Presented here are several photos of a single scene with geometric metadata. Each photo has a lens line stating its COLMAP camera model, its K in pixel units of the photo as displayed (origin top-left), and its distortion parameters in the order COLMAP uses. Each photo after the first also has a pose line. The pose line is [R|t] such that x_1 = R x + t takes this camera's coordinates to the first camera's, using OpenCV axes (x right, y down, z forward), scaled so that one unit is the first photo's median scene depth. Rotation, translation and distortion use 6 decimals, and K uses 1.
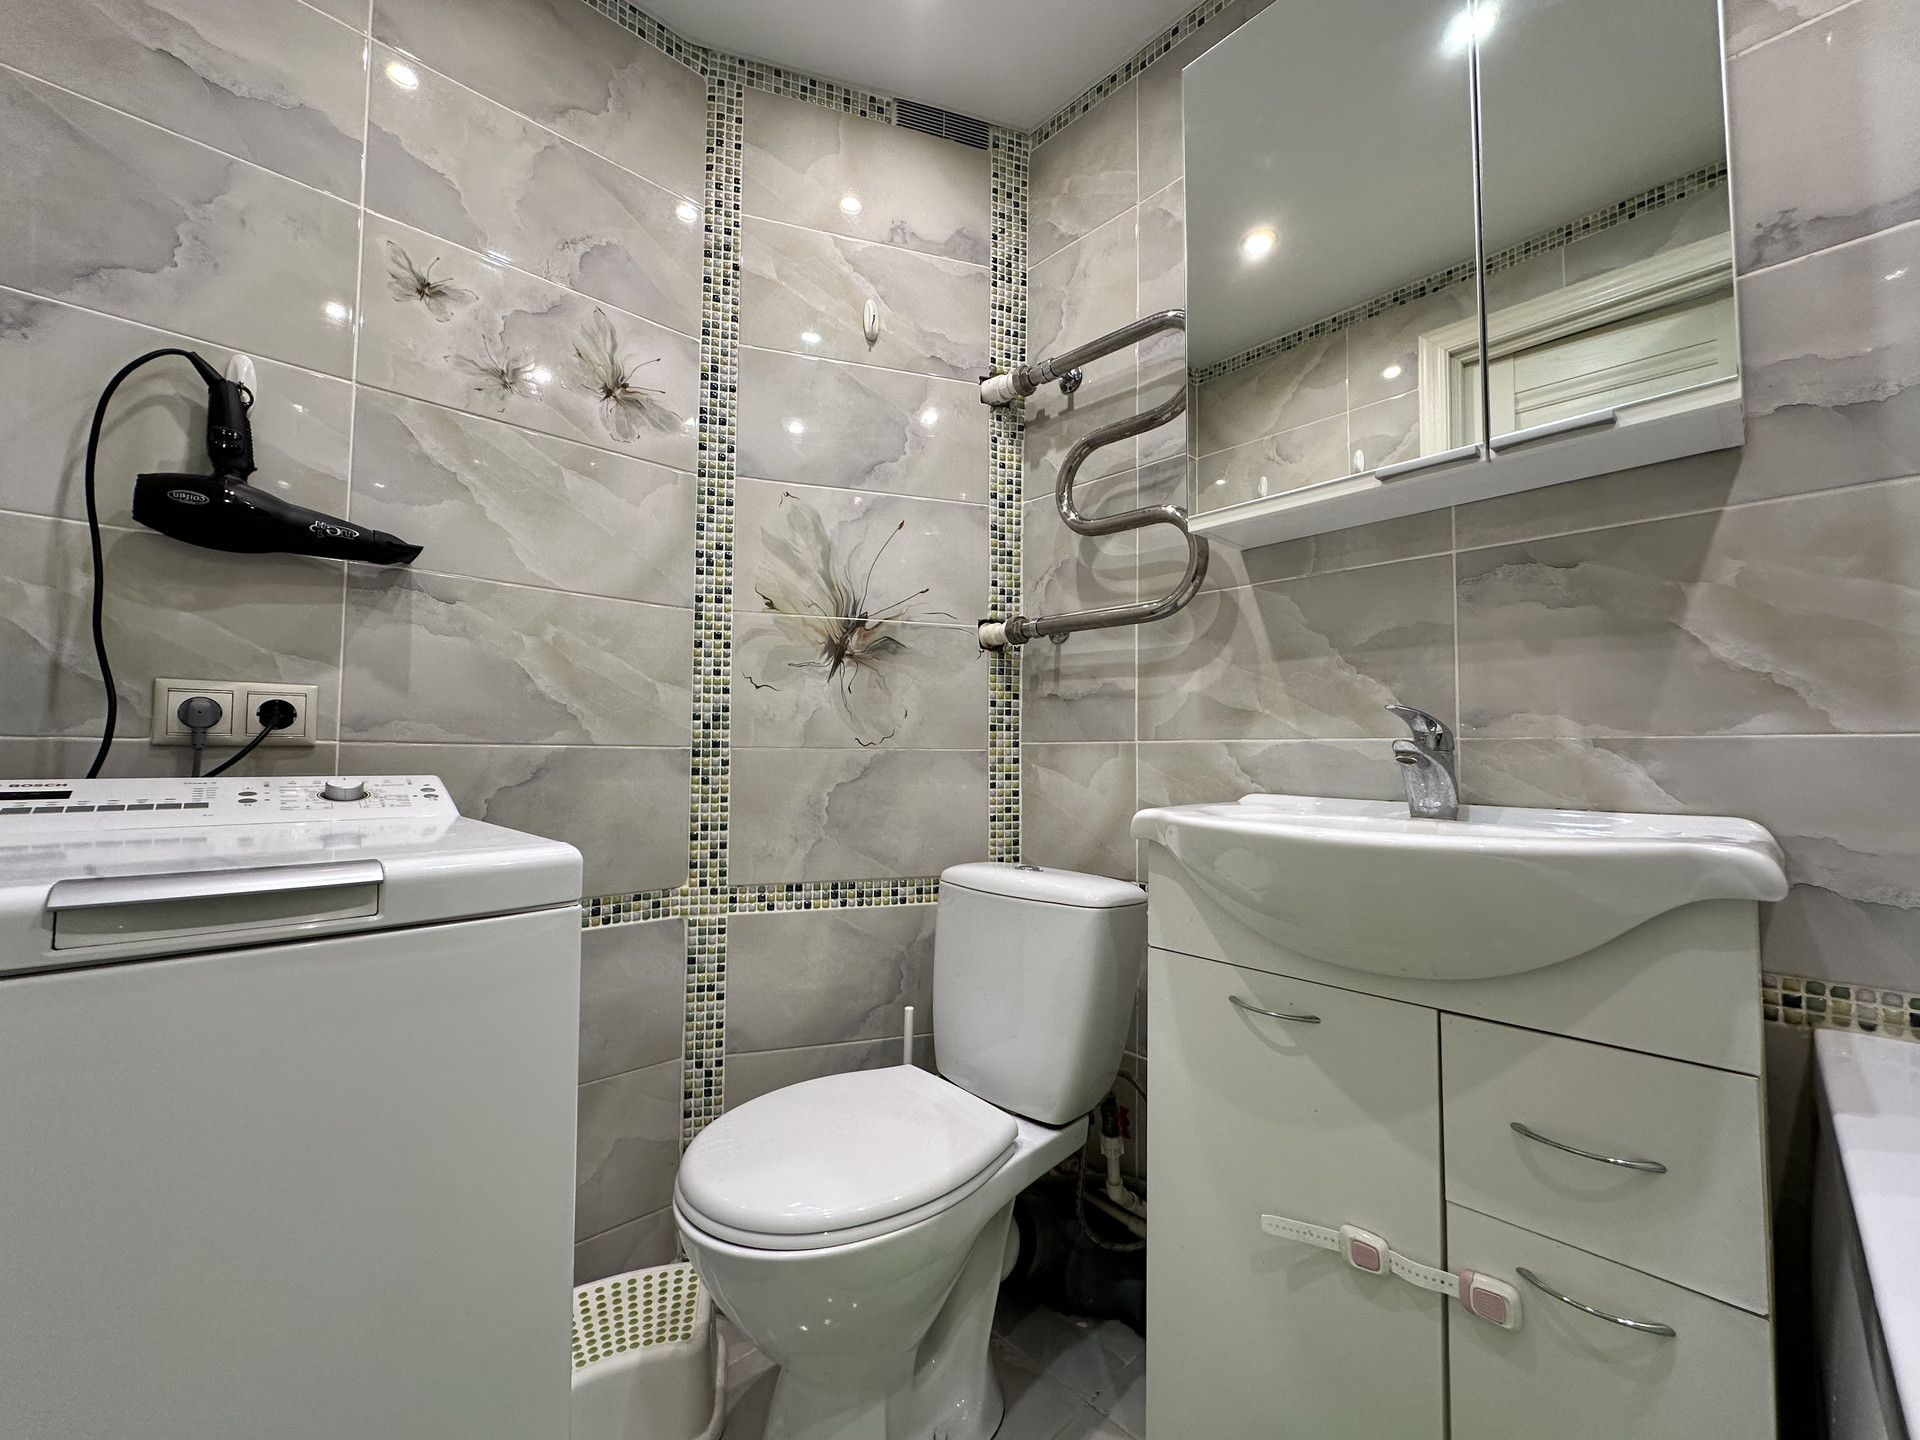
lens RADIAL K [[769.9, 0, 970.3], [0, 769.9, 727.2], [0, 0, 1]] dist [-0.000105, 0.000042]
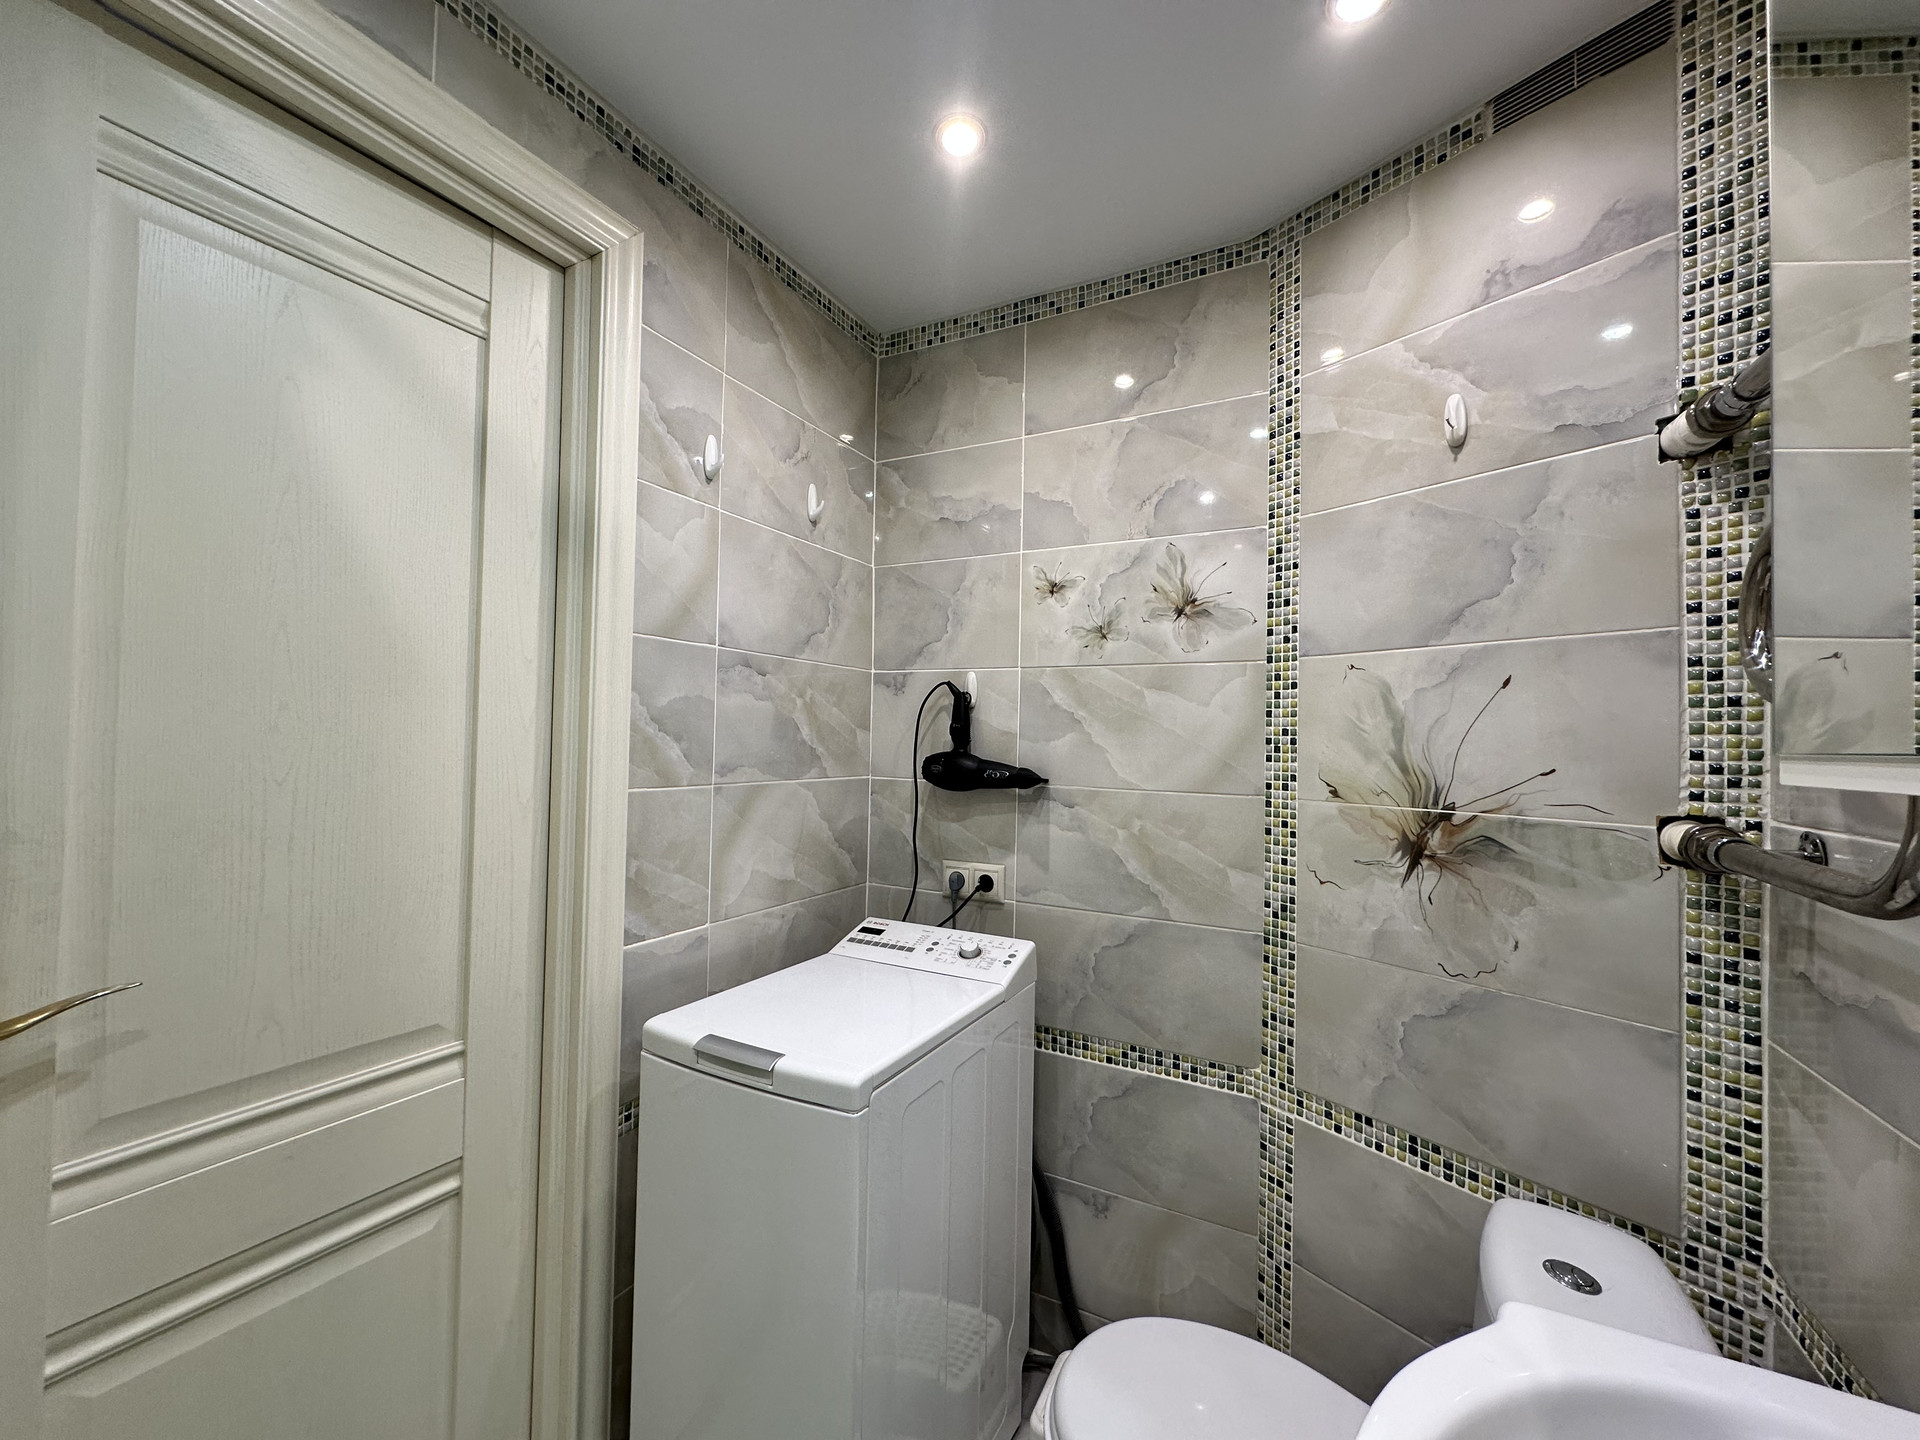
lens RADIAL K [[769.9, 0, 958.1], [0, 769.9, 724.6], [0, 0, 1]] dist [-0.000105, 0.000042]
pose [[0.311818, -0.016423, -0.950000, 0.466277], [0.019856, 0.999745, -0.010766, -0.239585], [0.949934, -0.015506, 0.312065, 0.299767]]
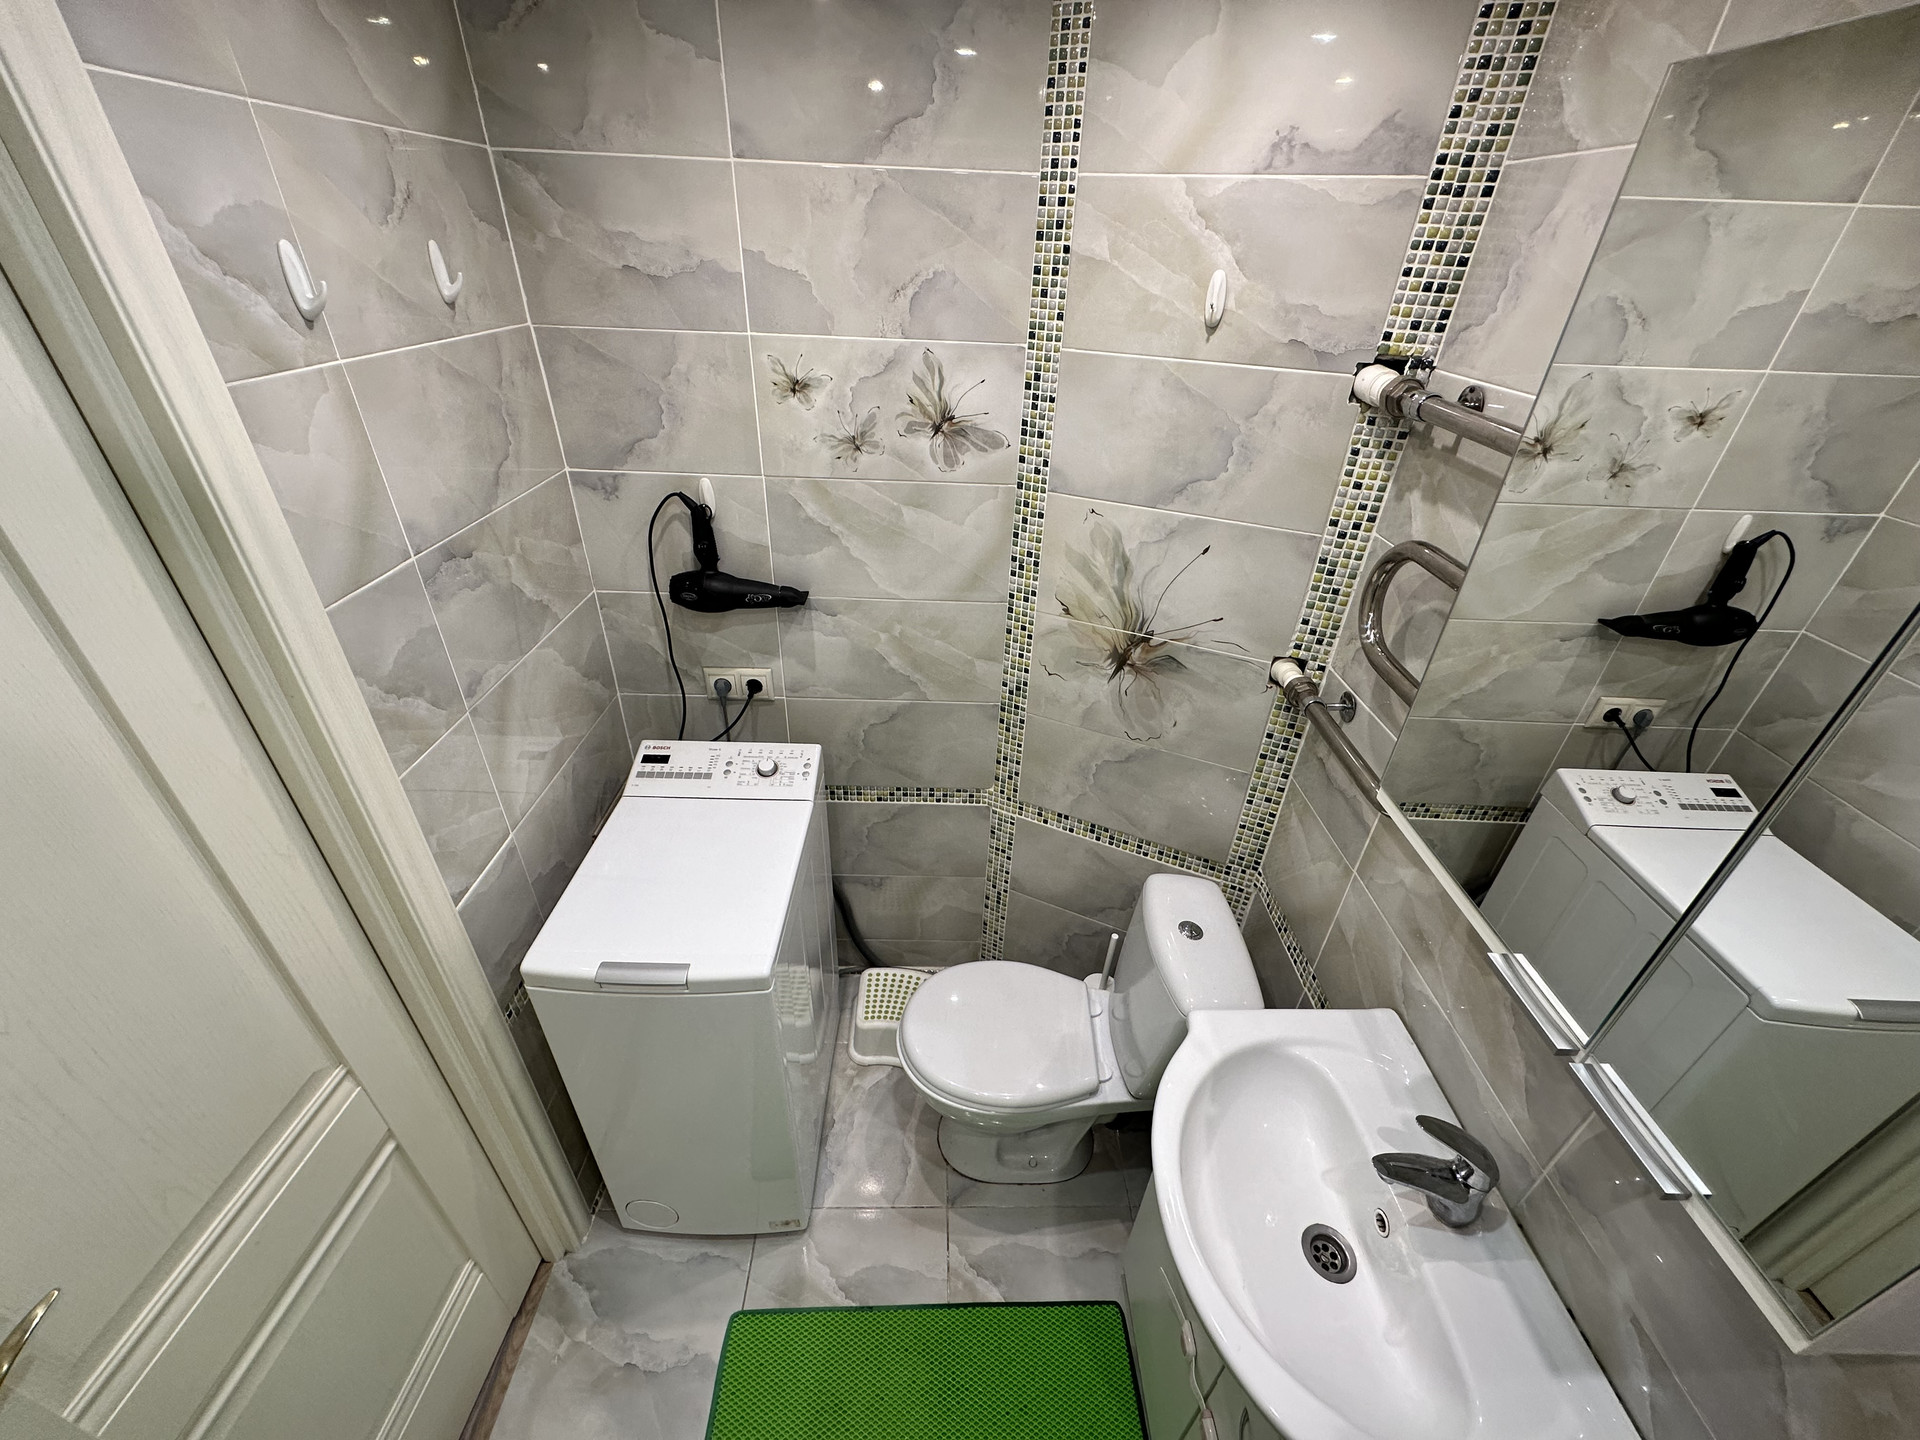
lens RADIAL K [[769.9, 0, 965.5], [0, 769.9, 733.1], [0, 0, 1]] dist [-0.000105, 0.000042]
pose [[0.727953, 0.392280, -0.562317, 0.326656], [-0.008923, 0.825501, 0.564330, -0.639798], [0.685569, -0.405788, 0.604426, 0.162472]]
